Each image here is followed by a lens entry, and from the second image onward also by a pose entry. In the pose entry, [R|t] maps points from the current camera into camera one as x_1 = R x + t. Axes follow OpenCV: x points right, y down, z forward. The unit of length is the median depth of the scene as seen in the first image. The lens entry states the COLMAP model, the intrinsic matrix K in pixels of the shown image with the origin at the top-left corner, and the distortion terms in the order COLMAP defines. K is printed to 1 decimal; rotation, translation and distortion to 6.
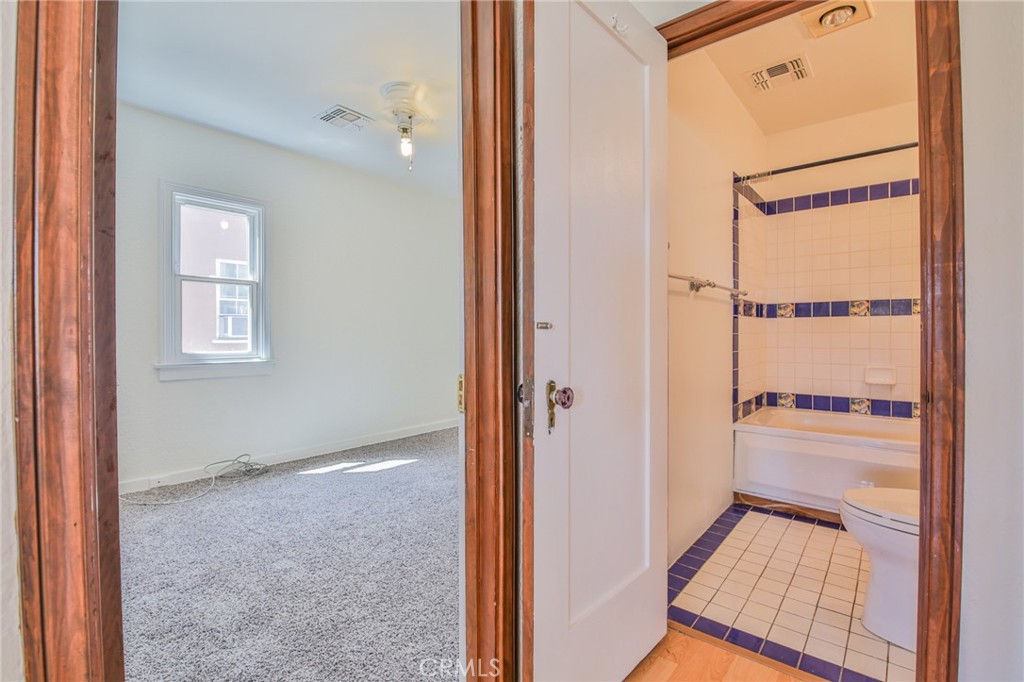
lens RADIAL K [[467.2, 0, 512.7], [0, 467.2, 334.3], [0, 0, 1]] dist [-0.001124, -0.012204]
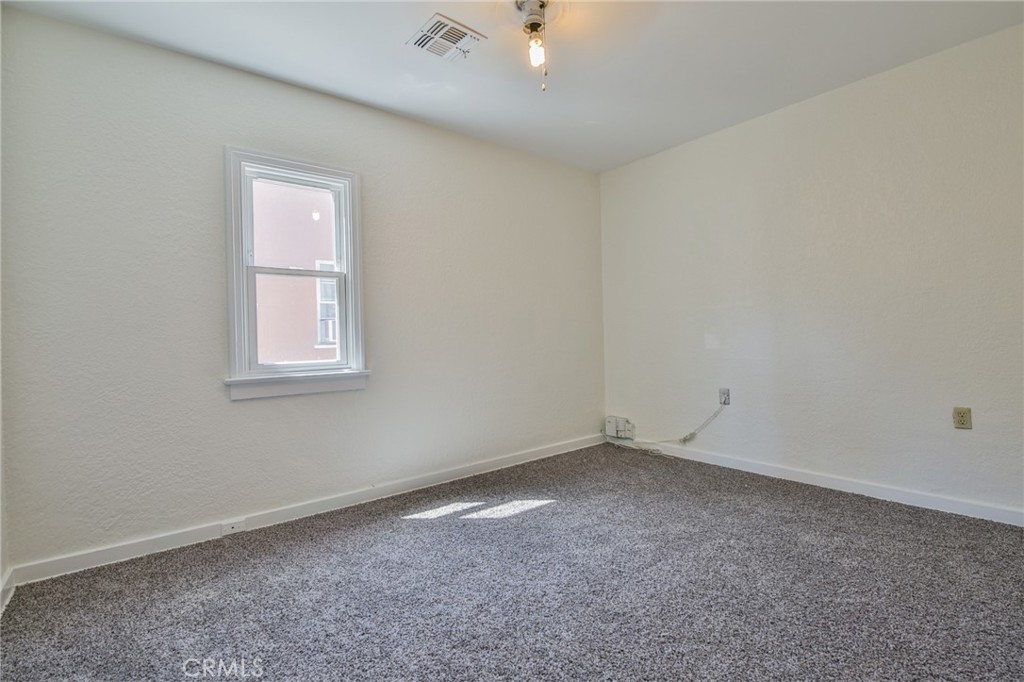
lens RADIAL K [[467.2, 0, 512.7], [0, 467.2, 334.3], [0, 0, 1]] dist [-0.001124, -0.012204]
pose [[0.980575, -0.022744, -0.194819, -0.123312], [0.023163, 0.999732, -0.000129, -0.000975], [0.194770, -0.004386, 0.980839, 0.296800]]
